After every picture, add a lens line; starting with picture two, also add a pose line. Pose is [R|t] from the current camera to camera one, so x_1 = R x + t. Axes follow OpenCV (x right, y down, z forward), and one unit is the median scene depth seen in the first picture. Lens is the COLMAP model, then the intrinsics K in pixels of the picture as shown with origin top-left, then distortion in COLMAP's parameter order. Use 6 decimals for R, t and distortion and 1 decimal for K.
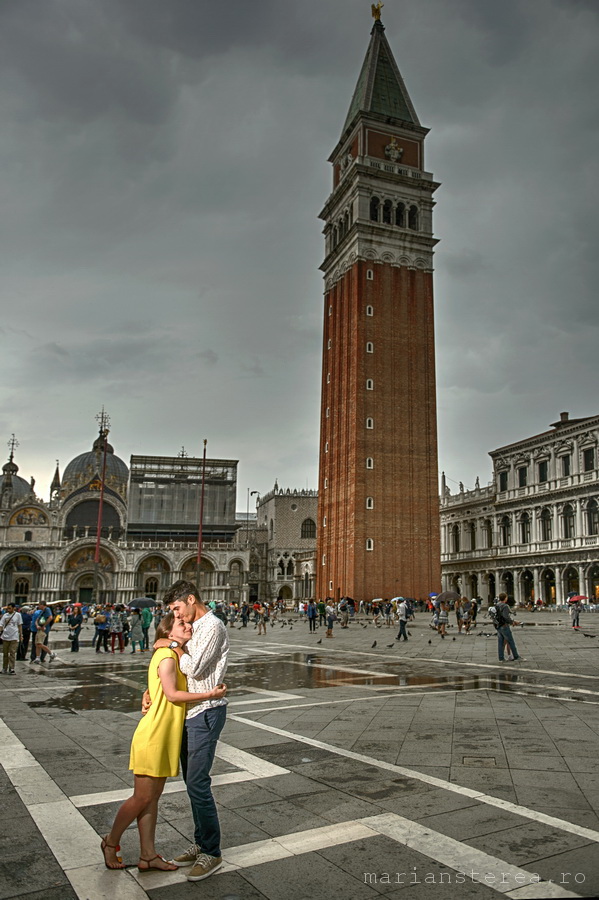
lens RADIAL K [[719.2, 0, 300.1], [0, 719.2, 465.6], [0, 0, 1]] dist [0.002051, -0.057432]
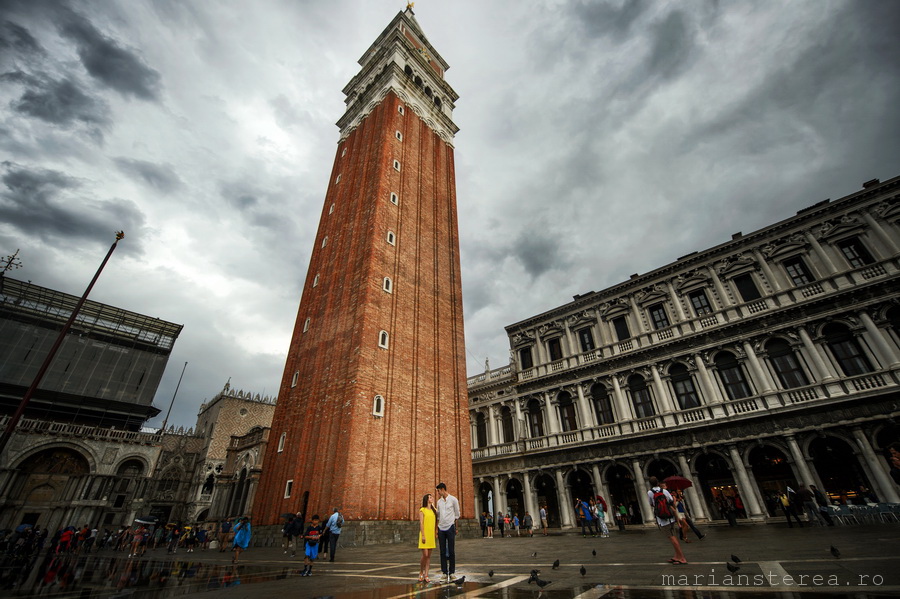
lens RADIAL K [[379.2, 0, 434.6], [0, 379.2, 298.9], [0, 0, 1]] dist [-0.018840, -0.000137]
pose [[0.907071, 0.204925, 0.367734, 0.008841], [-0.056681, 0.925019, -0.375669, 0.124941], [-0.417145, 0.319915, 0.850673, 0.619827]]
